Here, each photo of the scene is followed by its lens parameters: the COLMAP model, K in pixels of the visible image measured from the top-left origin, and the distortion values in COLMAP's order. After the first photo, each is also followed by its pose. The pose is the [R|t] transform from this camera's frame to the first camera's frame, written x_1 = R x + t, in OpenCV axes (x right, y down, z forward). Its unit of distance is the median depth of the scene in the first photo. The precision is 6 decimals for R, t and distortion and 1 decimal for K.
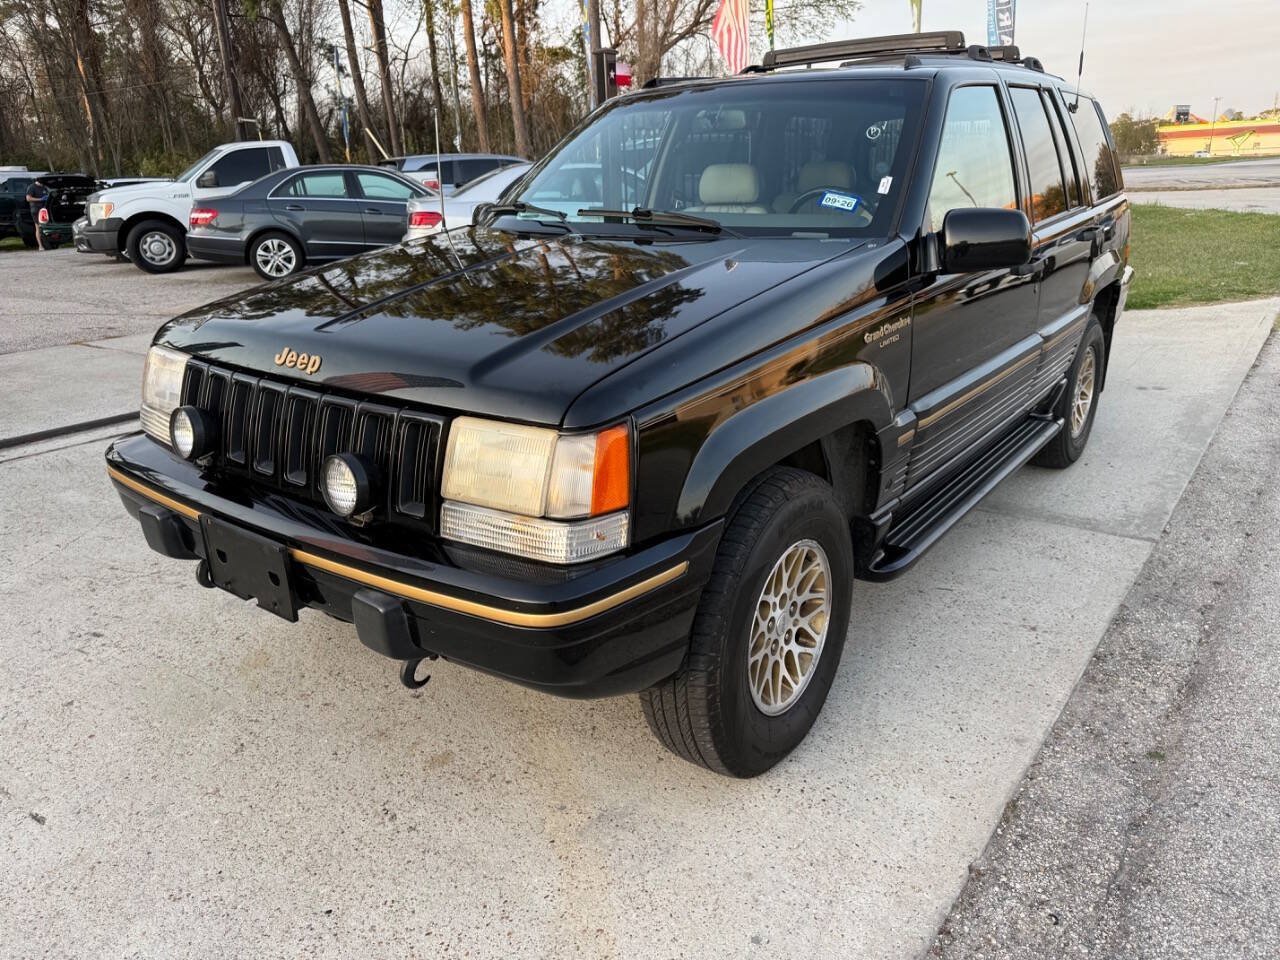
lens RADIAL K [[906.5, 0, 637.1], [0, 906.5, 480.6], [0, 0, 1]] dist [-0.000209, -0.004869]
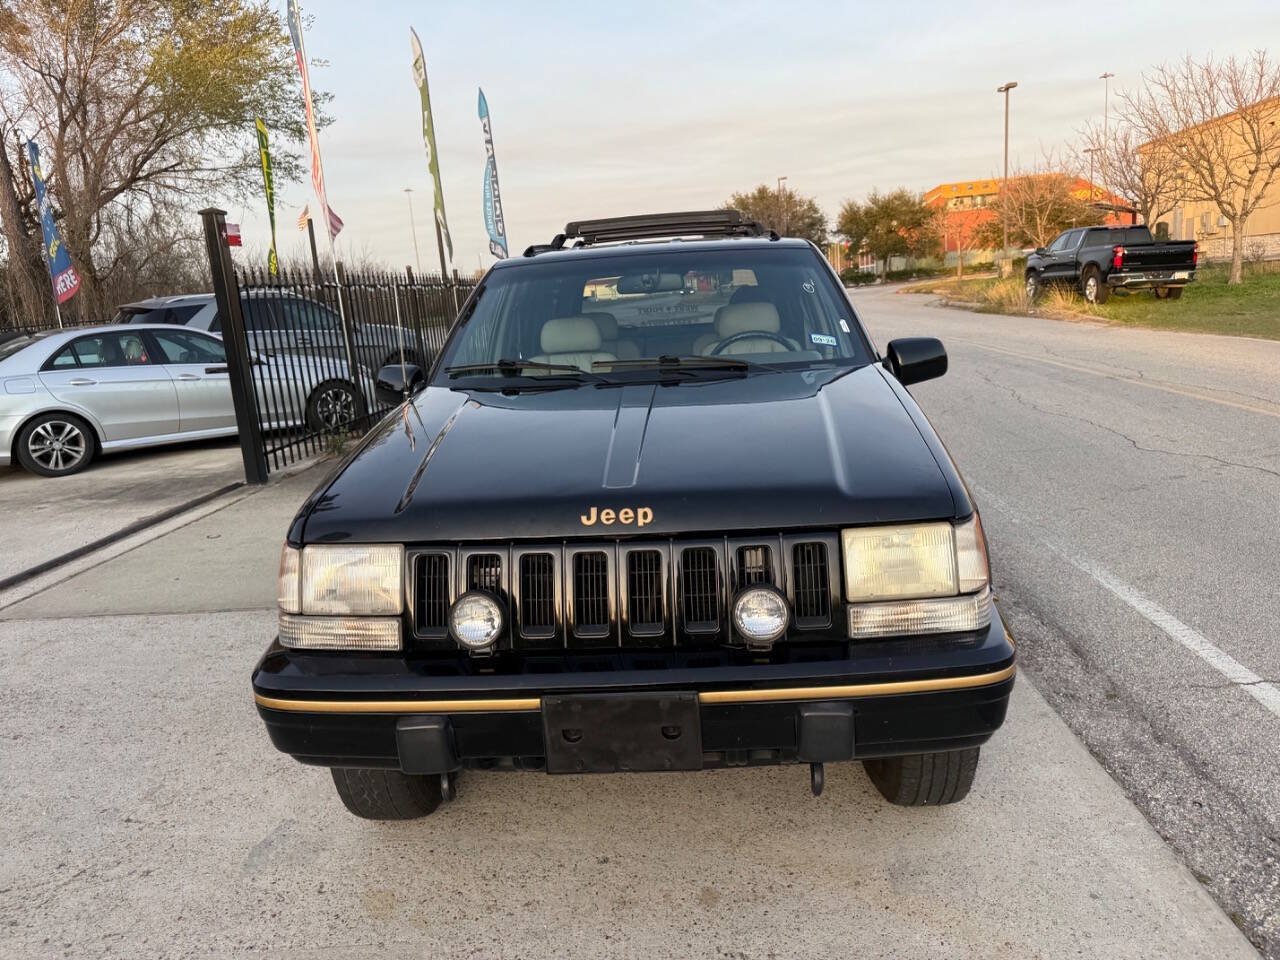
lens RADIAL K [[901.8, 0, 641.6], [0, 901.8, 473.7], [0, 0, 1]] dist [0.014230, -0.002065]
pose [[0.830215, -0.134339, 0.541014, -0.709472], [0.219363, 0.970956, -0.095526, -0.058629], [-0.512468, 0.197985, 0.835571, 0.101456]]
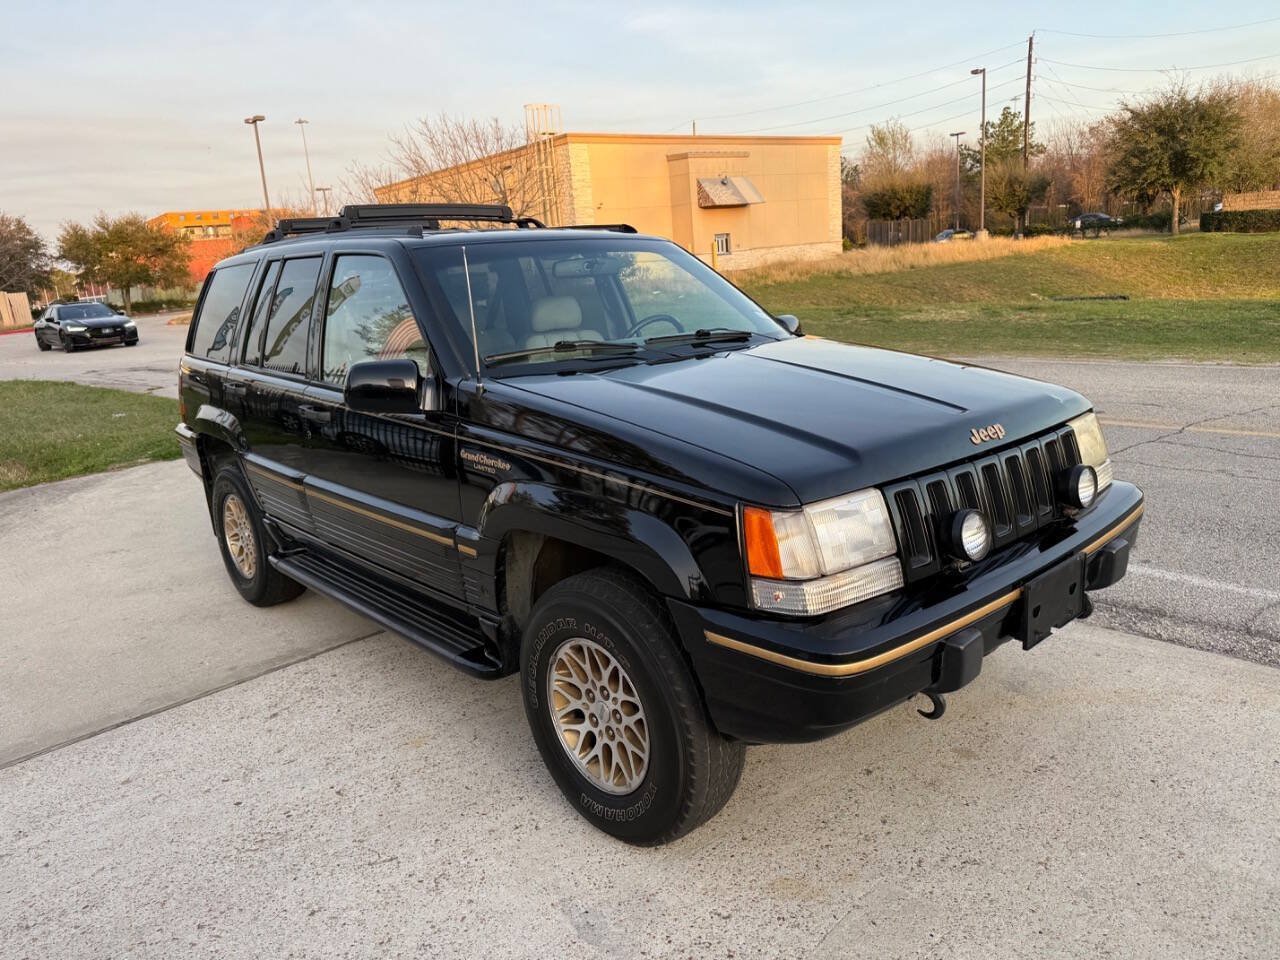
lens RADIAL K [[918.2, 0, 646.2], [0, 918.2, 450.1], [0, 0, 1]] dist [0.008745, -0.003846]
pose [[0.179048, -0.169602, 0.969111, -1.319587], [0.377625, 0.921428, 0.091489, -0.314124], [-0.908483, 0.349580, 0.229026, 0.897431]]
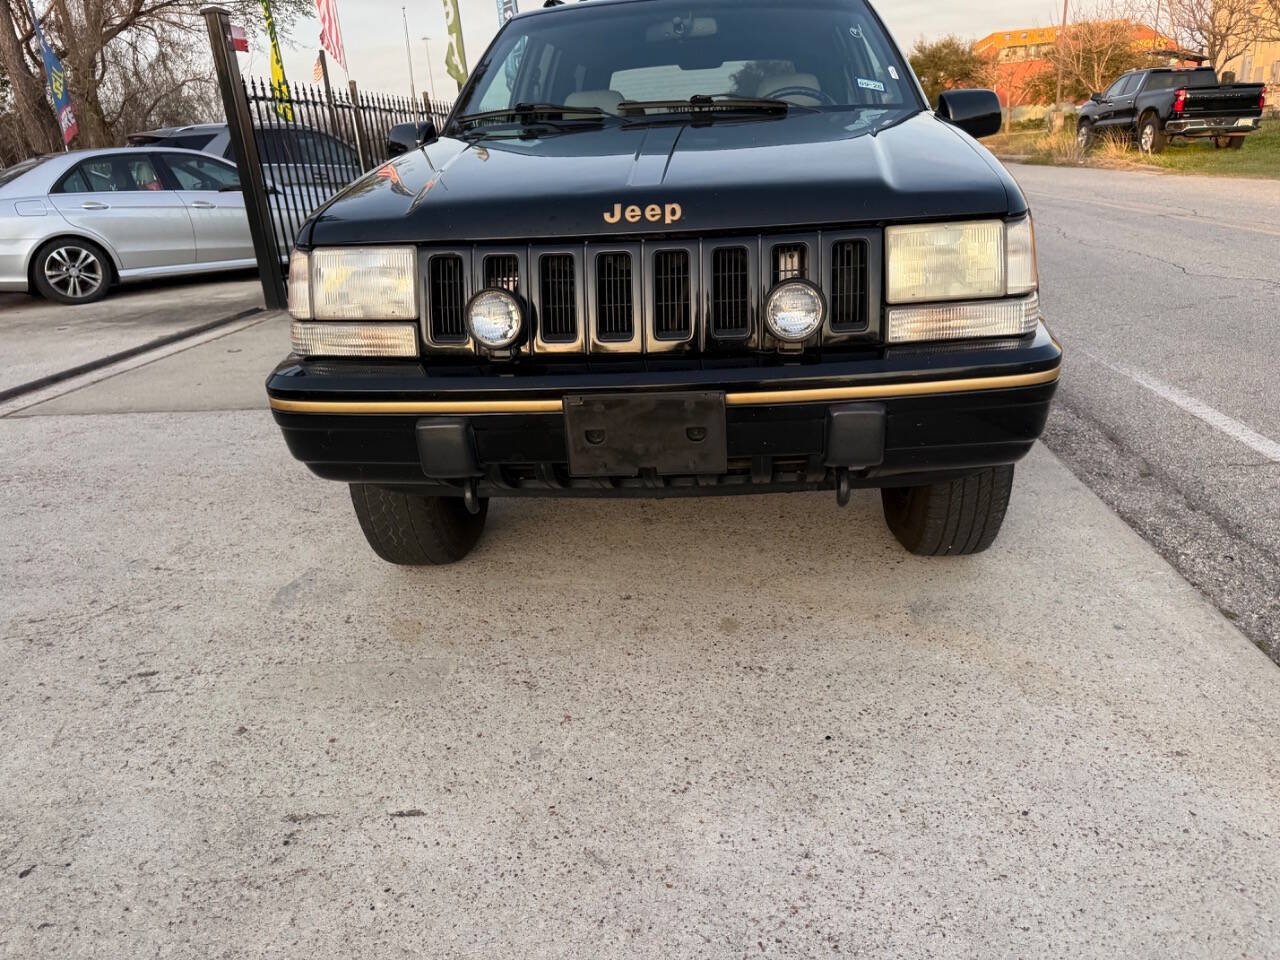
lens RADIAL K [[894.1, 0, 653.2], [0, 894.1, 483.9], [0, 0, 1]] dist [0.039739, -0.033584]
pose [[0.840820, -0.203011, 0.501805, -0.710588], [0.206130, 0.977248, 0.049968, 0.079243], [-0.500532, 0.061423, 0.863536, 0.156583]]
